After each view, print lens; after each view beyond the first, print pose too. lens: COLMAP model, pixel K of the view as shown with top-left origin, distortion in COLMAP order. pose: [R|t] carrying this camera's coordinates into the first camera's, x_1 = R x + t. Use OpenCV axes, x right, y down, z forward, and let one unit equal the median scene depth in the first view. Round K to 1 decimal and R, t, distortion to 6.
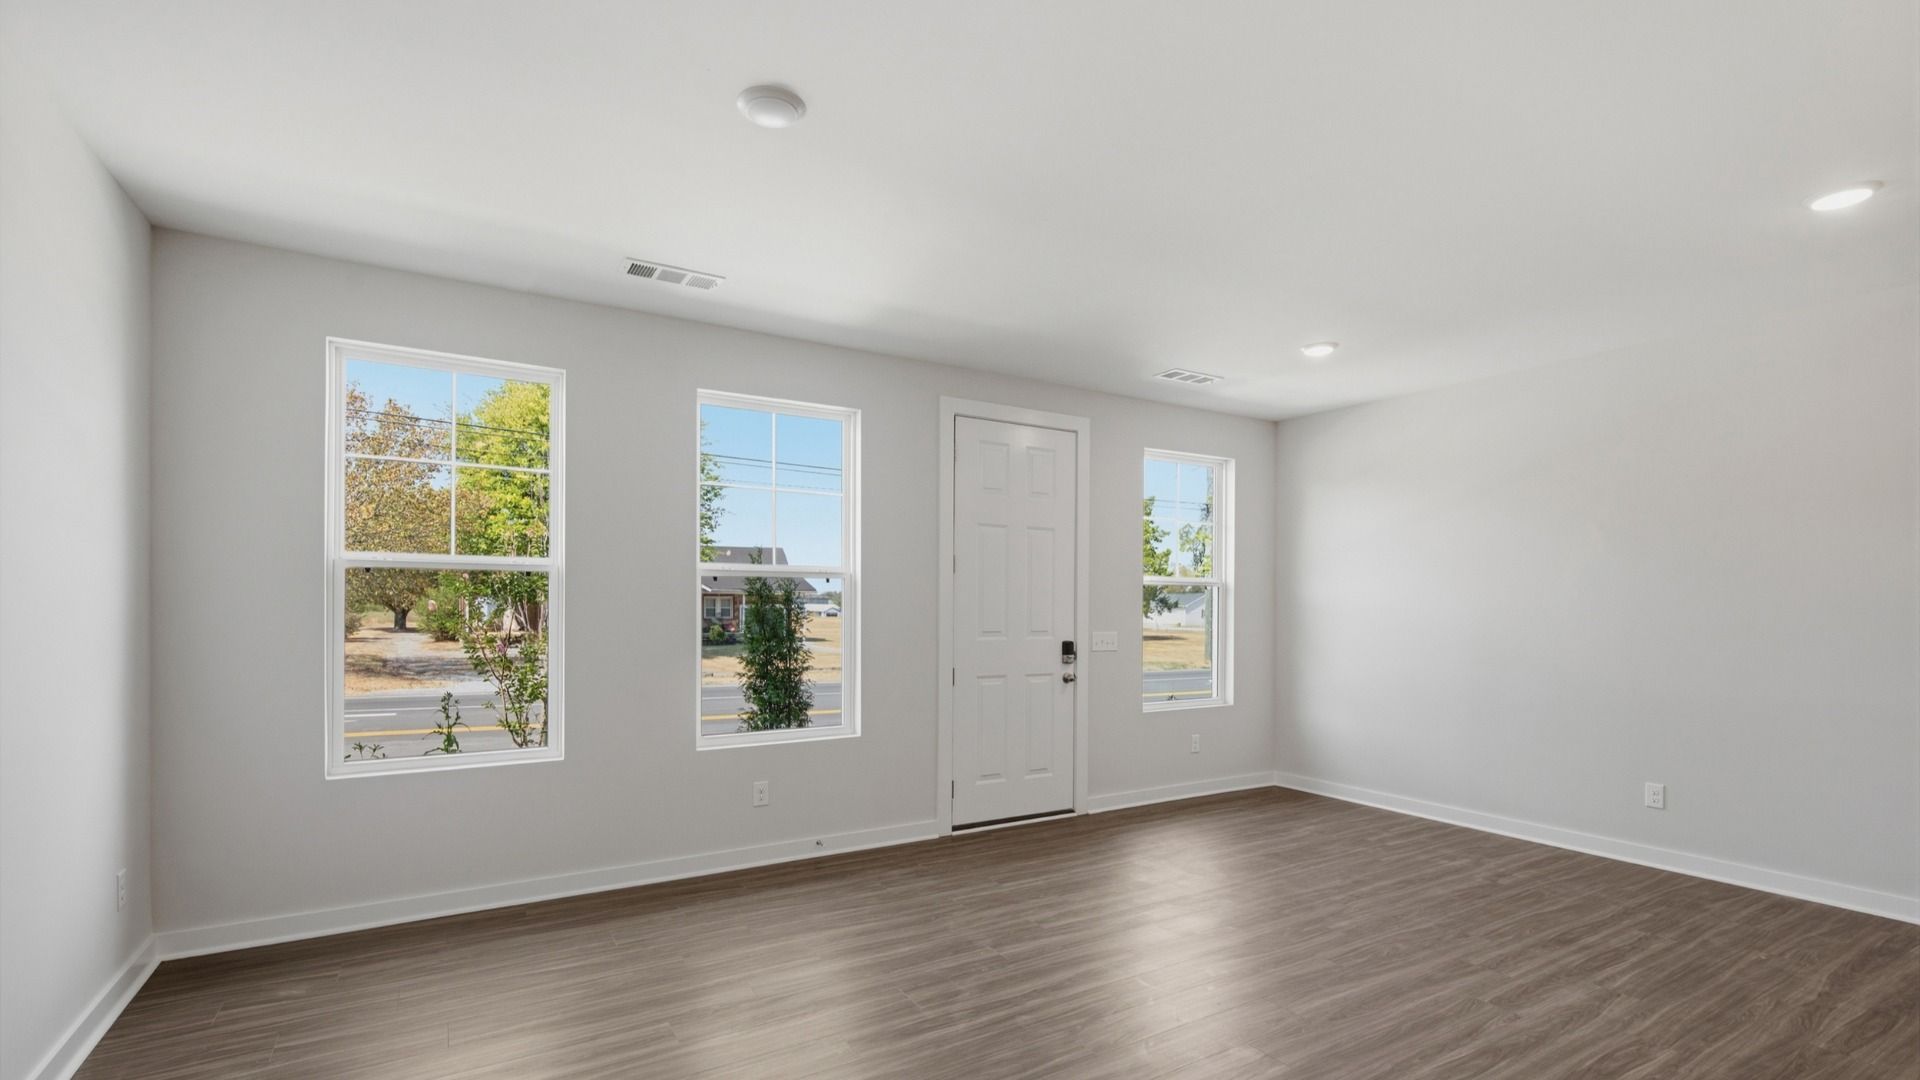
lens RADIAL K [[853.7, 0, 966.2], [0, 853.7, 600.4], [0, 0, 1]] dist [-0.000064, 0.000062]
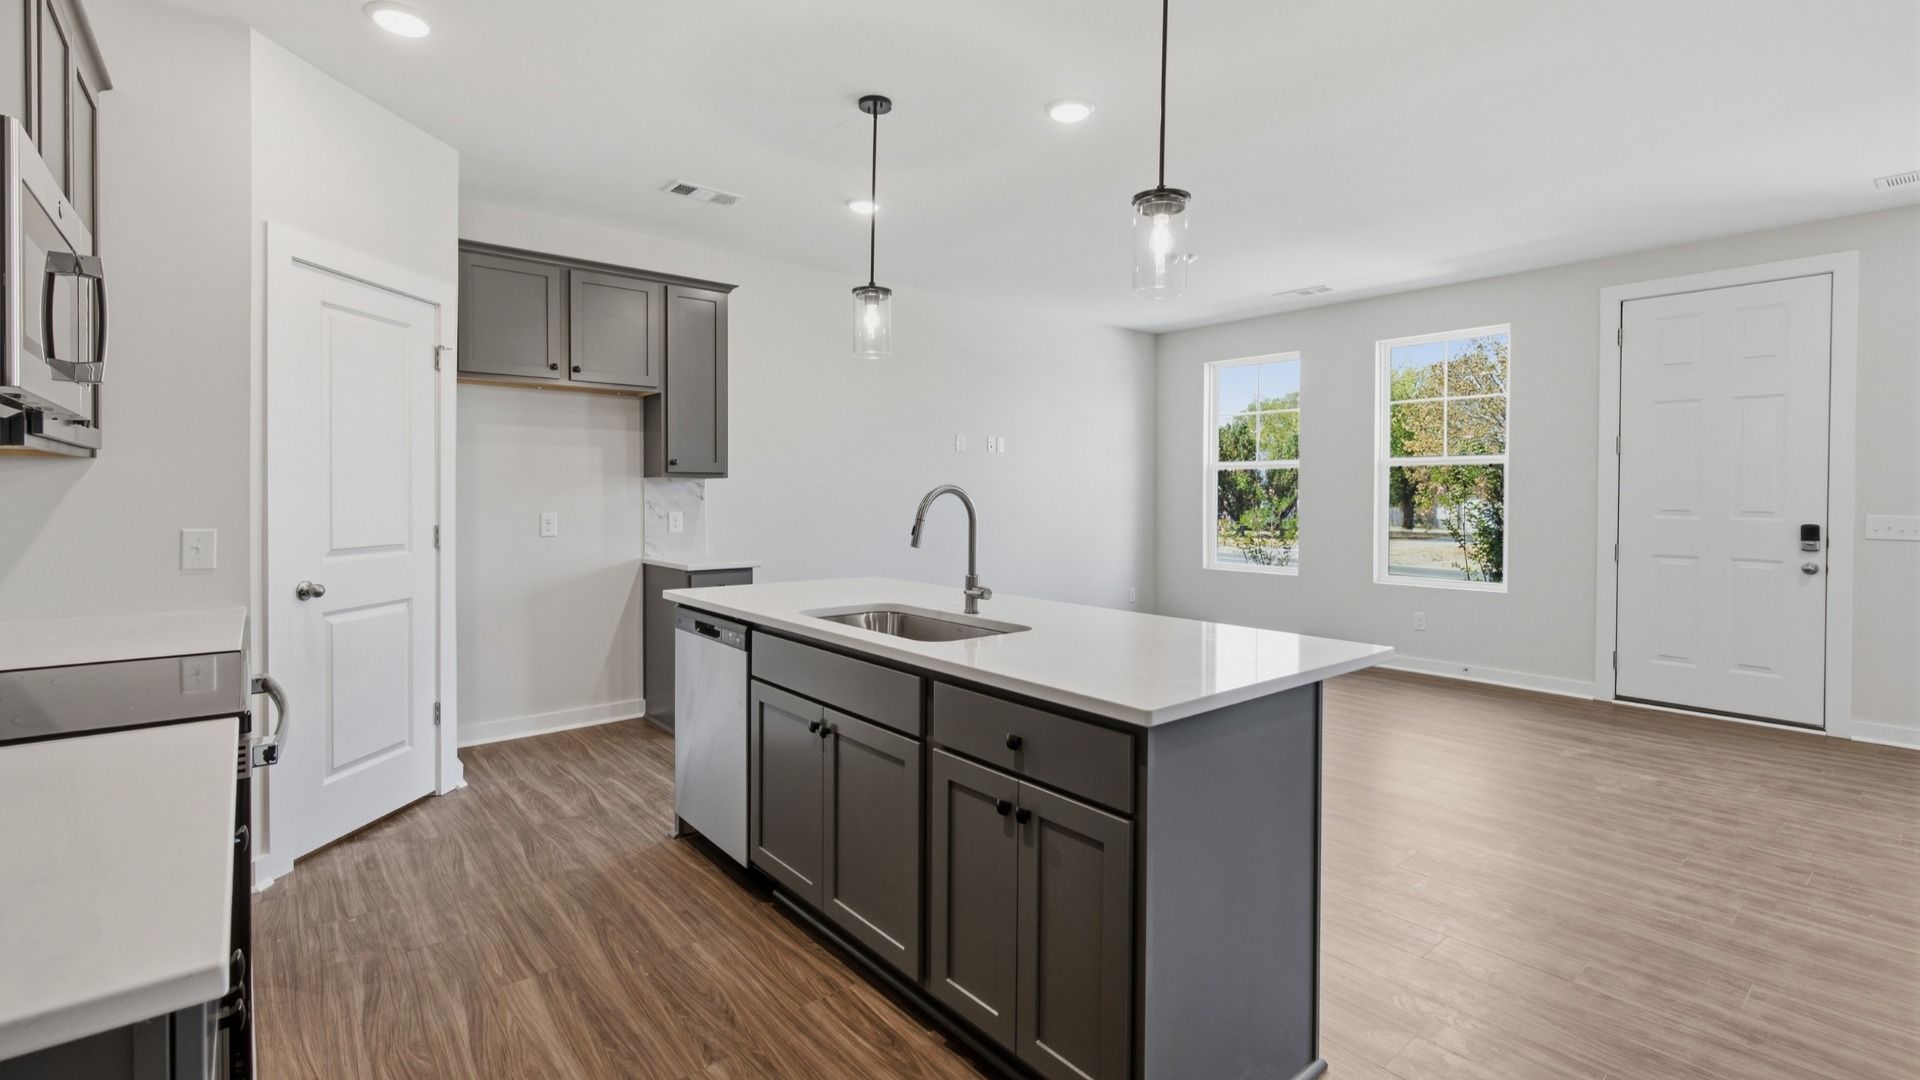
lens RADIAL K [[847.0, 0, 955.1], [0, 847.0, 508.9], [0, 0, 1]] dist [-0.013404, -0.000414]
pose [[0.134805, 0.014503, -0.990766, 0.907300], [0.003856, 0.999878, 0.015161, 0.017487], [0.990865, -0.005864, 0.134732, 0.057443]]
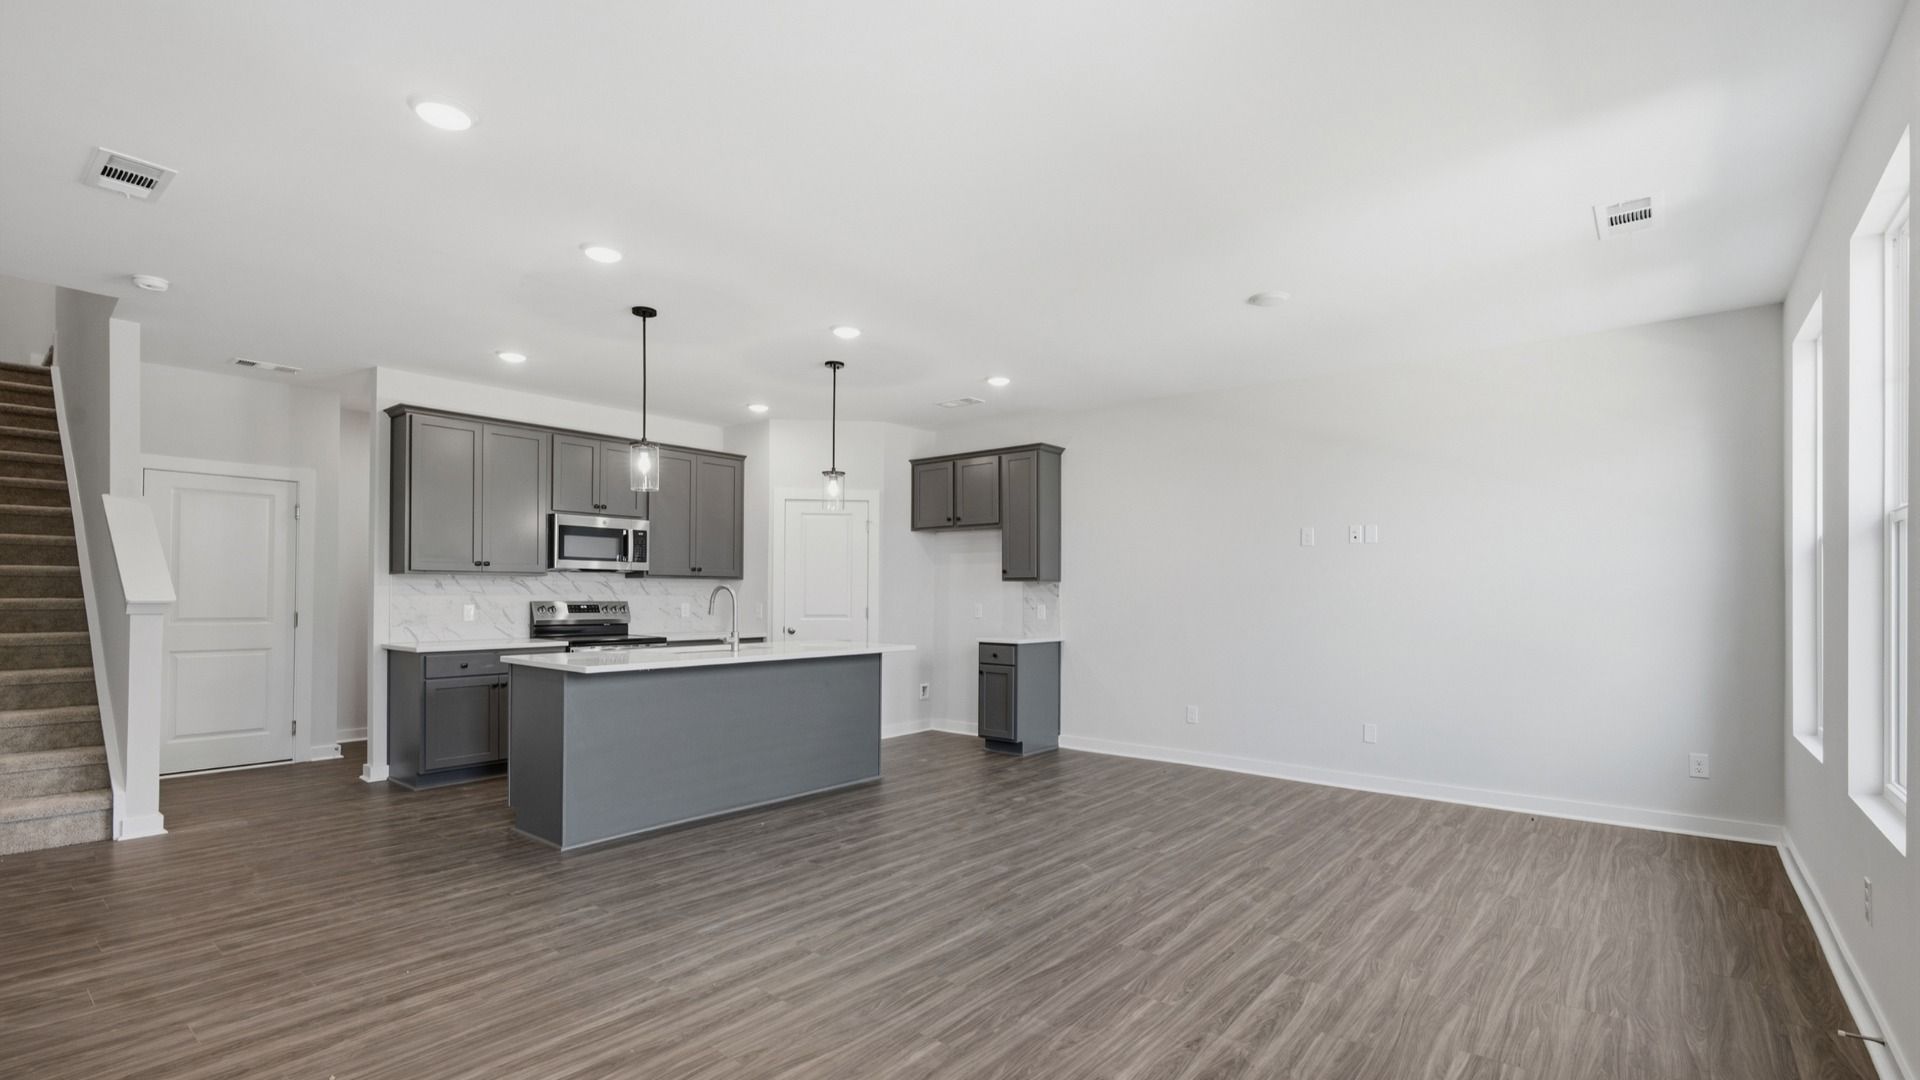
lens RADIAL K [[853.7, 0, 966.2], [0, 853.7, 600.4], [0, 0, 1]] dist [-0.000064, 0.000062]
pose [[-0.943388, -0.006115, -0.331634, 0.461198], [-0.006459, 0.999979, -0.000064, 0.028464], [0.331628, 0.002082, -0.943408, 1.196647]]
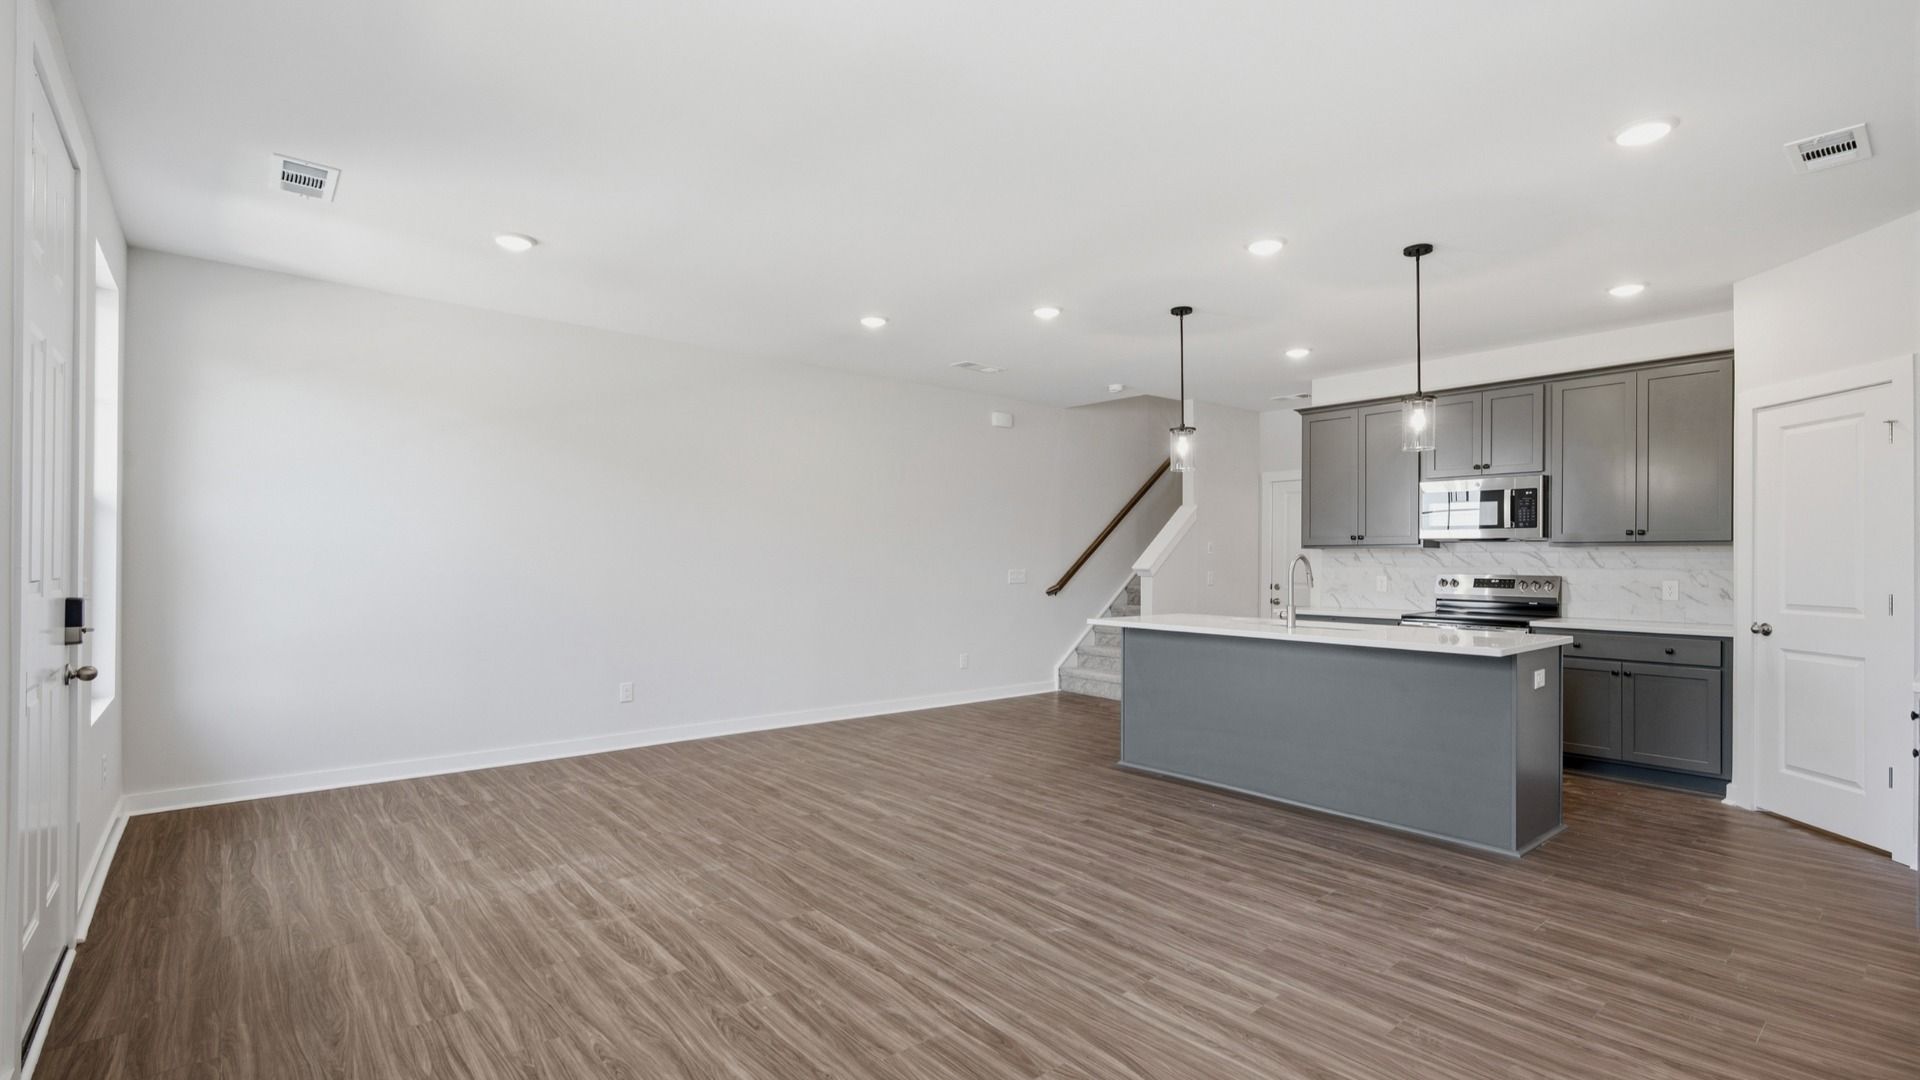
lens RADIAL K [[864.7, 0, 964.1], [0, 864.7, 568.9], [0, 0, 1]] dist [0.000865, 0.000153]
pose [[-0.157994, -0.013493, 0.987348, -0.486814], [-0.013418, 0.999844, 0.011517, 0.021505], [-0.987349, -0.011428, -0.158150, 0.642215]]
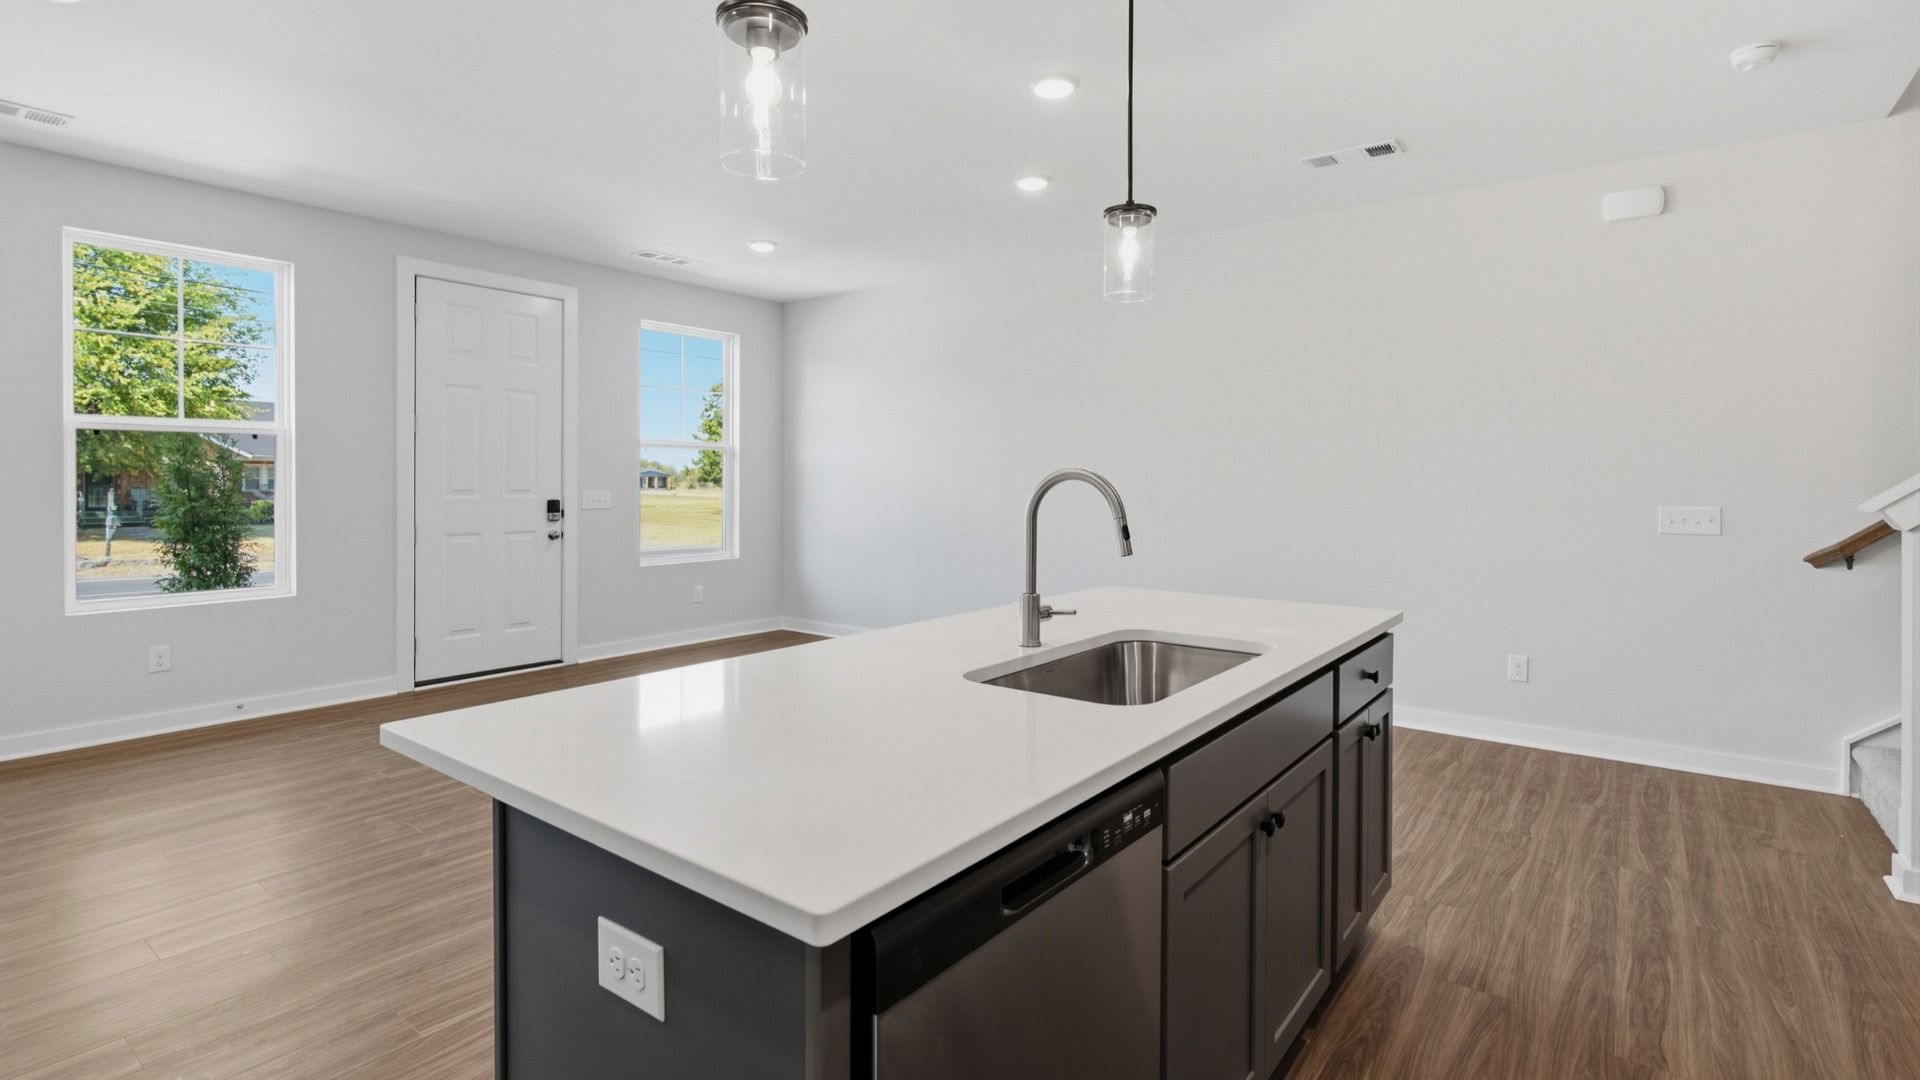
lens RADIAL K [[891.6, 0, 963.4], [0, 891.6, 484.5], [0, 0, 1]] dist [-0.001974, -0.000542]
pose [[0.932455, -0.001177, 0.361284, 0.212920], [-0.003765, 0.999909, 0.012977, 0.014059], [-0.361267, -0.013461, 0.932365, -0.222210]]
